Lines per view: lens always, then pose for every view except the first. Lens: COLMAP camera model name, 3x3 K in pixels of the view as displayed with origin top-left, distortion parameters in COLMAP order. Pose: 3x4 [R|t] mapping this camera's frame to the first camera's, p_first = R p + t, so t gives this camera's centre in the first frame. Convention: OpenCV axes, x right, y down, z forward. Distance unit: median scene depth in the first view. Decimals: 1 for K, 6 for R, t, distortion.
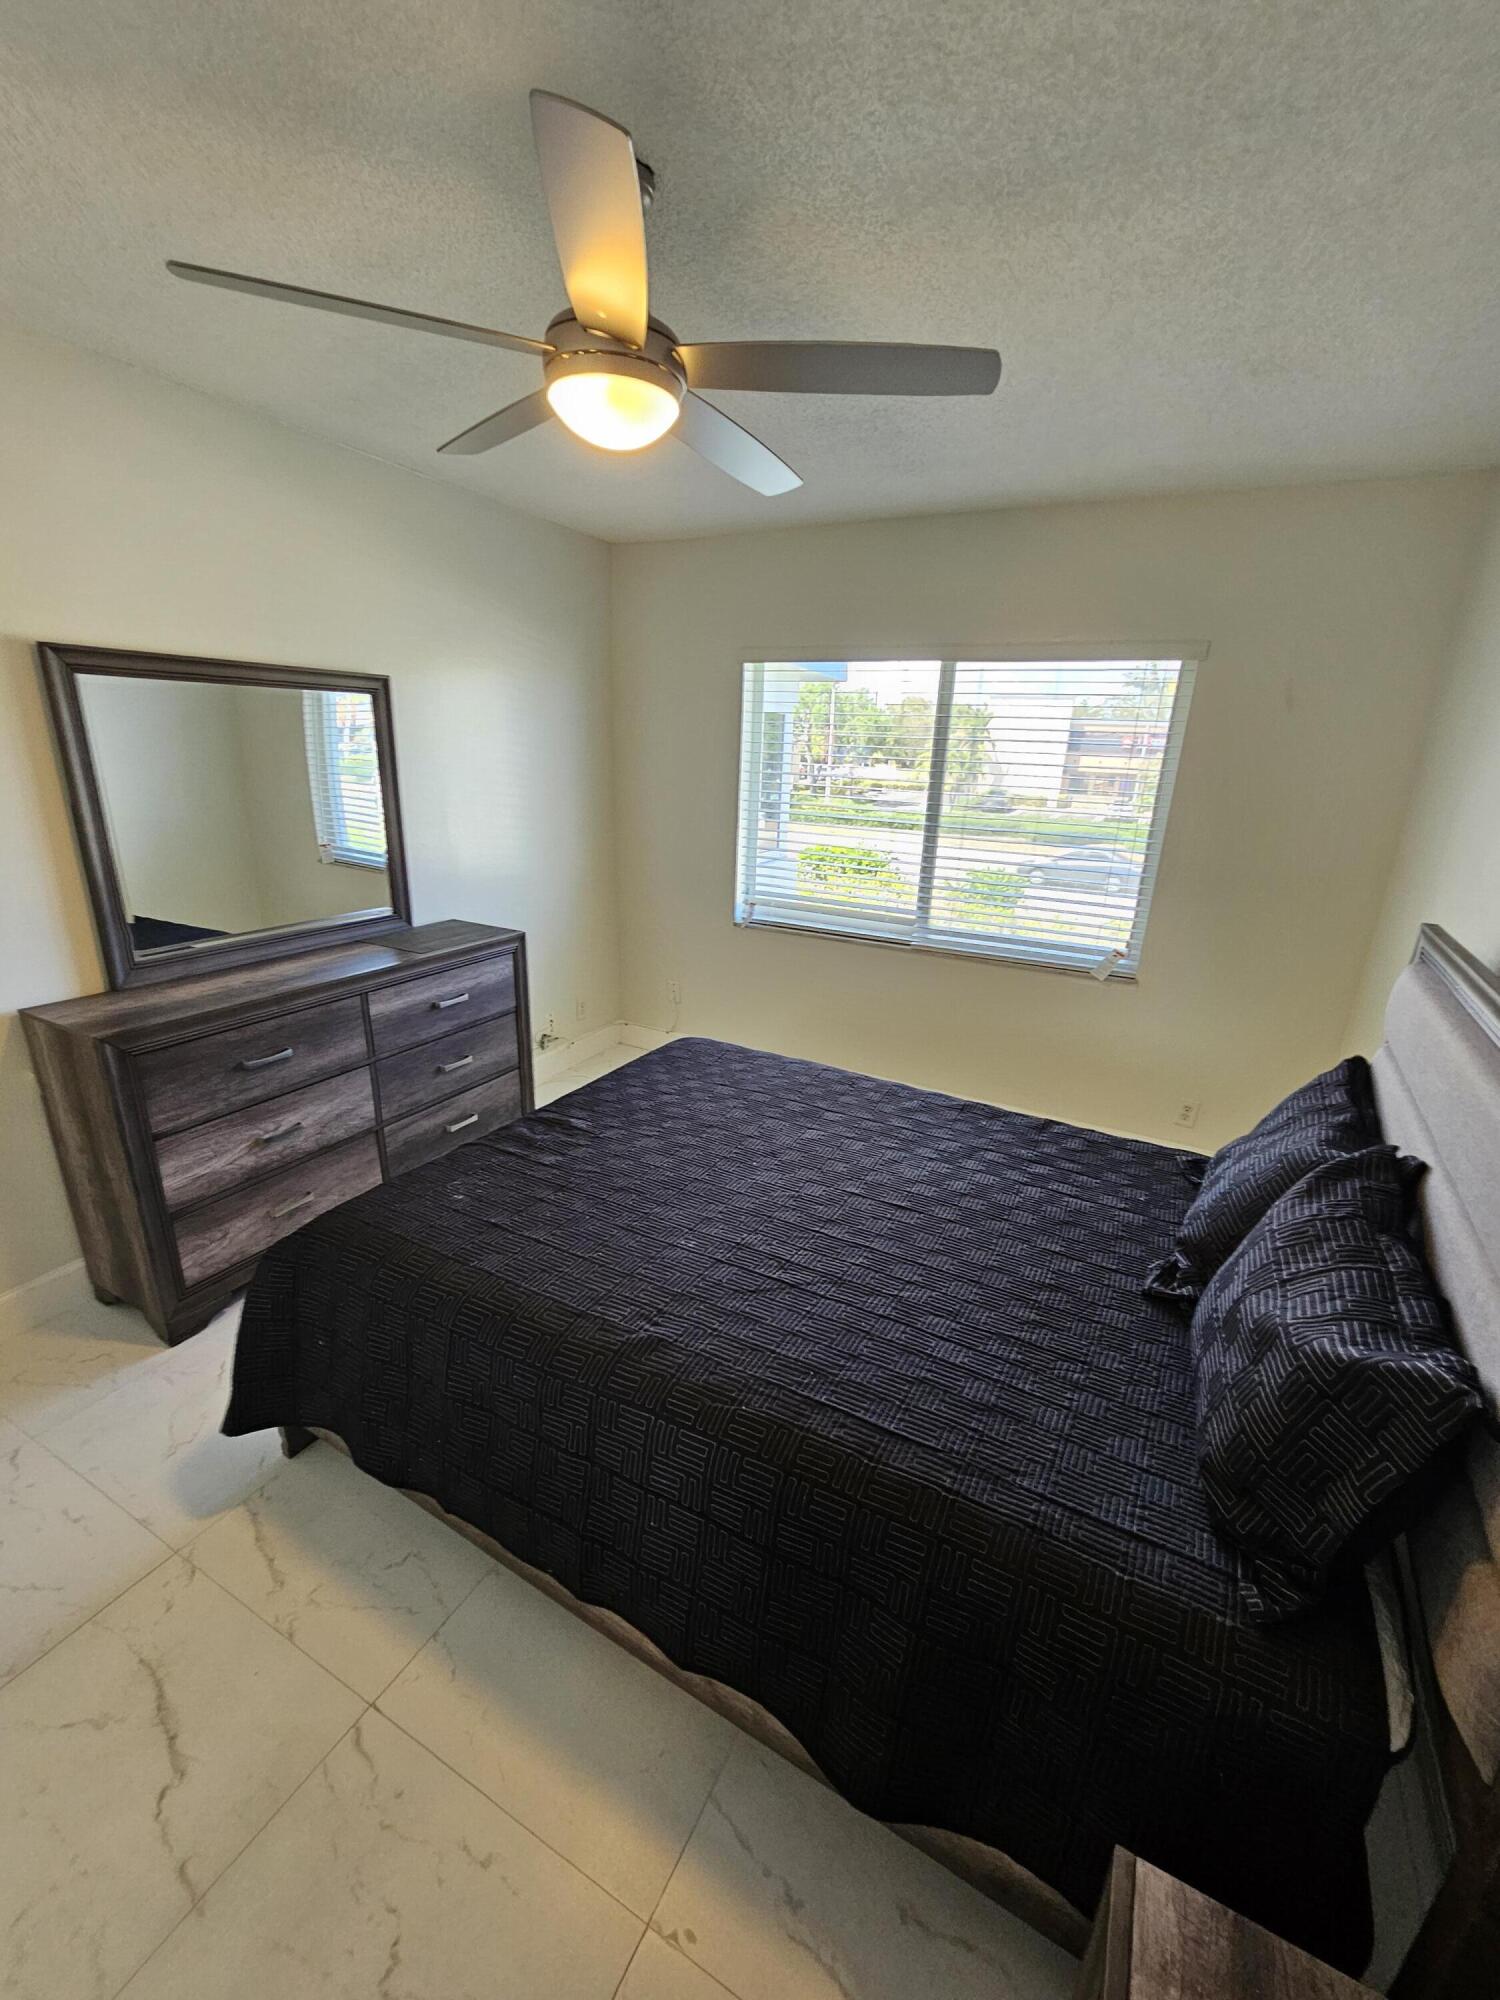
lens RADIAL K [[824.6, 0, 752.3], [0, 824.6, 1014.9], [0, 0, 1]] dist [0.000458, 0.000248]
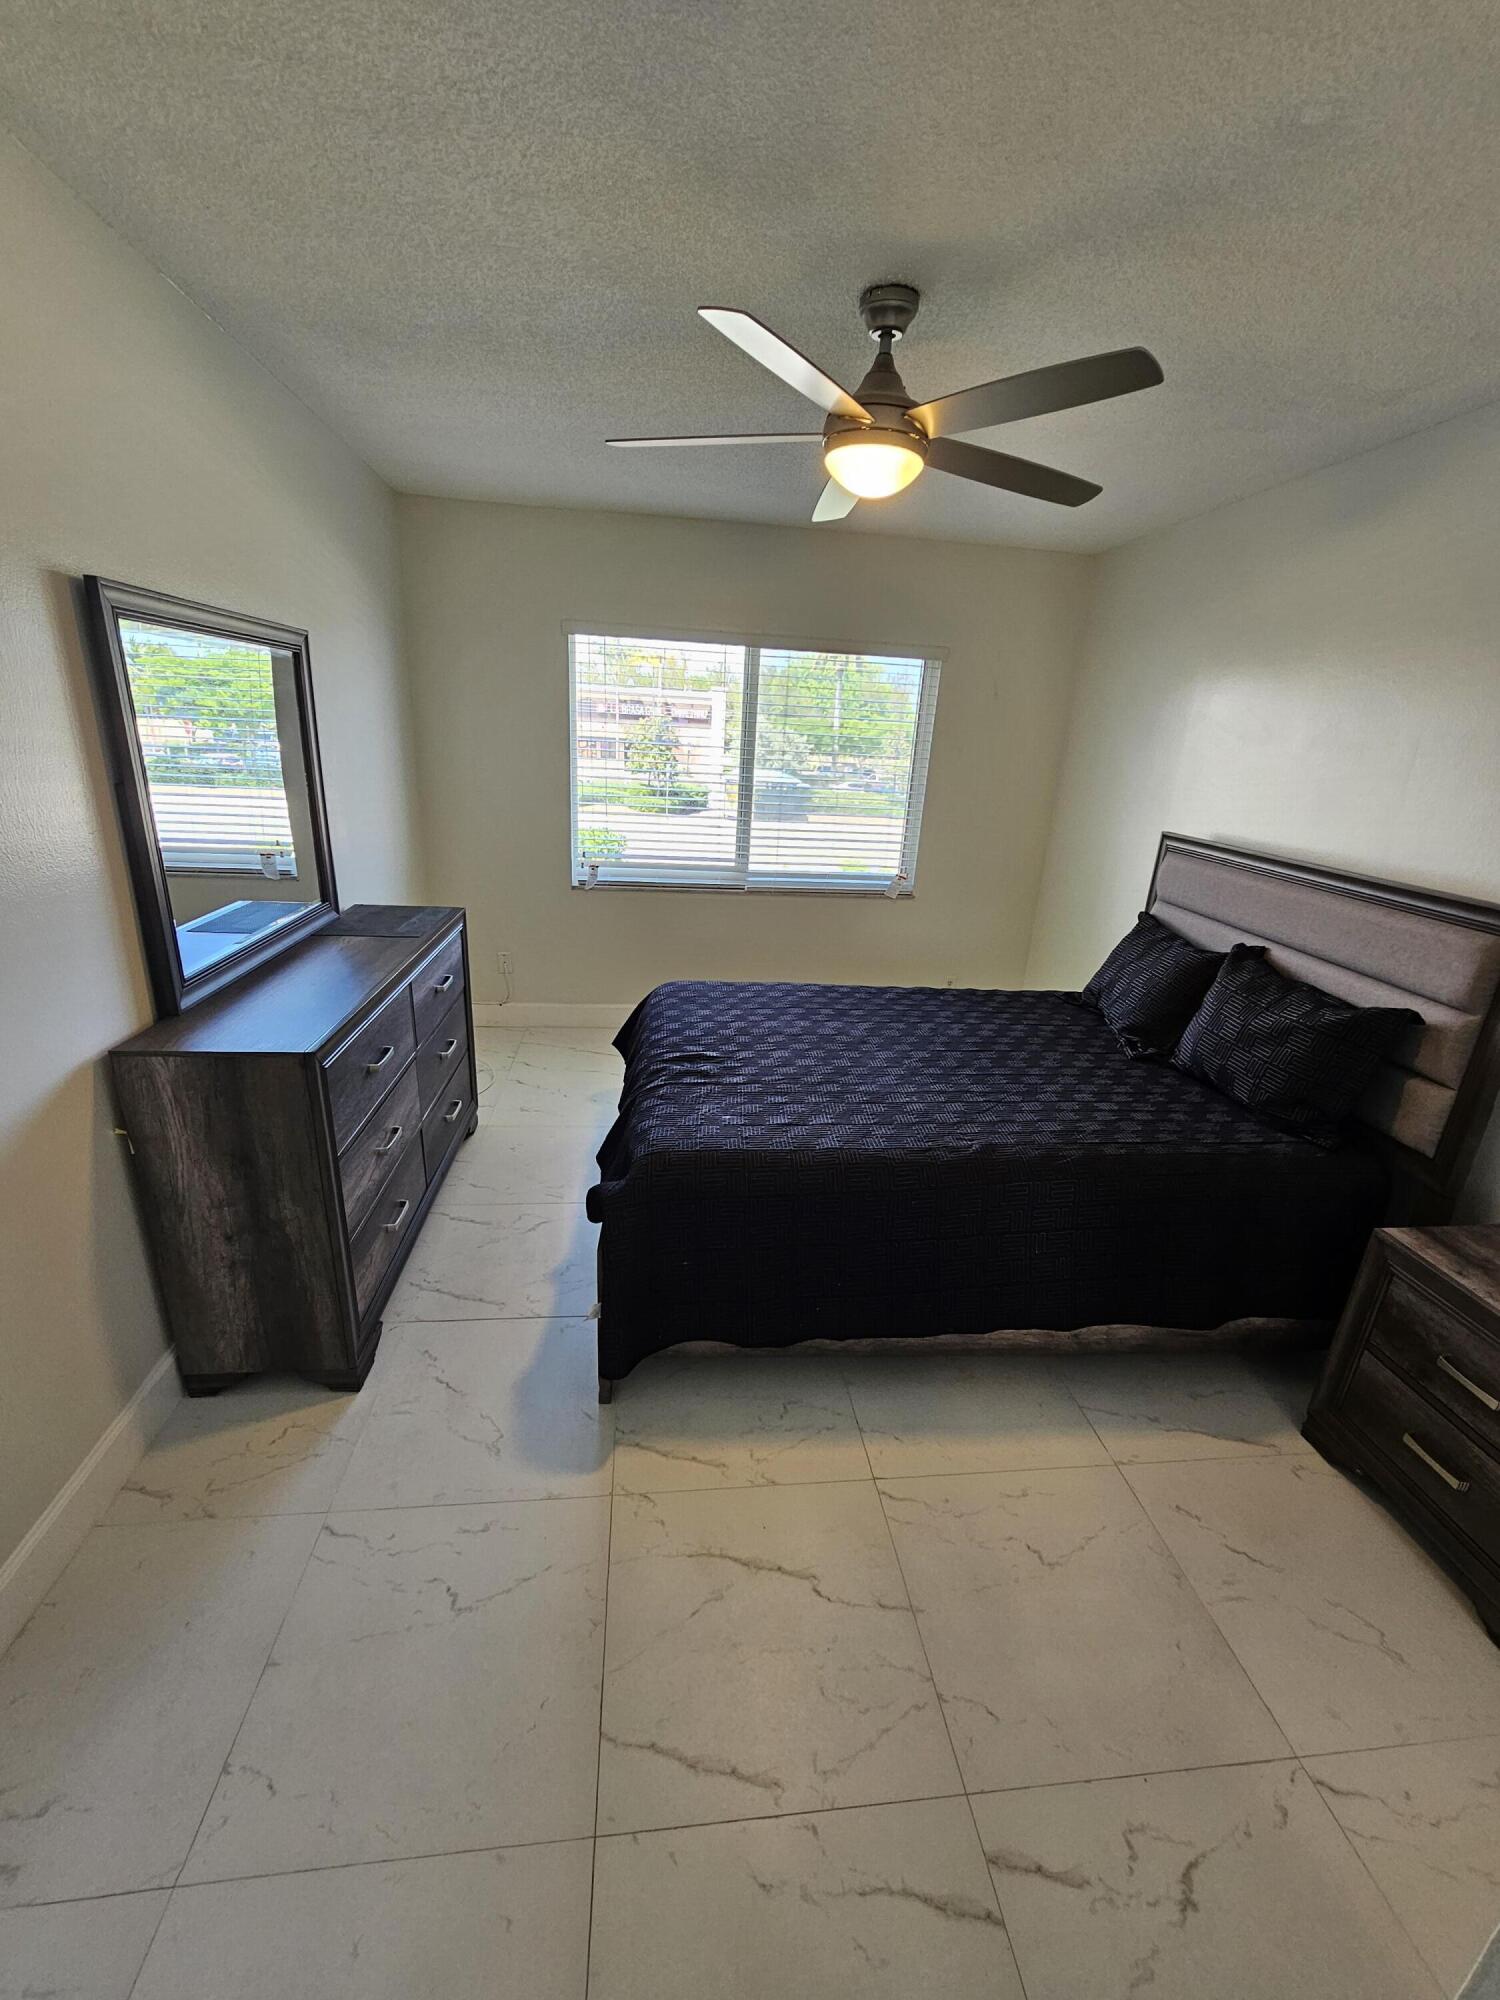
lens RADIAL K [[819.4, 0, 756.2], [0, 819.4, 1011.5], [0, 0, 1]] dist [-0.001151, 0.000131]
pose [[0.825602, -0.176587, 0.535910, -0.712205], [0.155876, 0.984185, 0.084161, -0.011437], [-0.542296, 0.014052, 0.840070, 0.008530]]
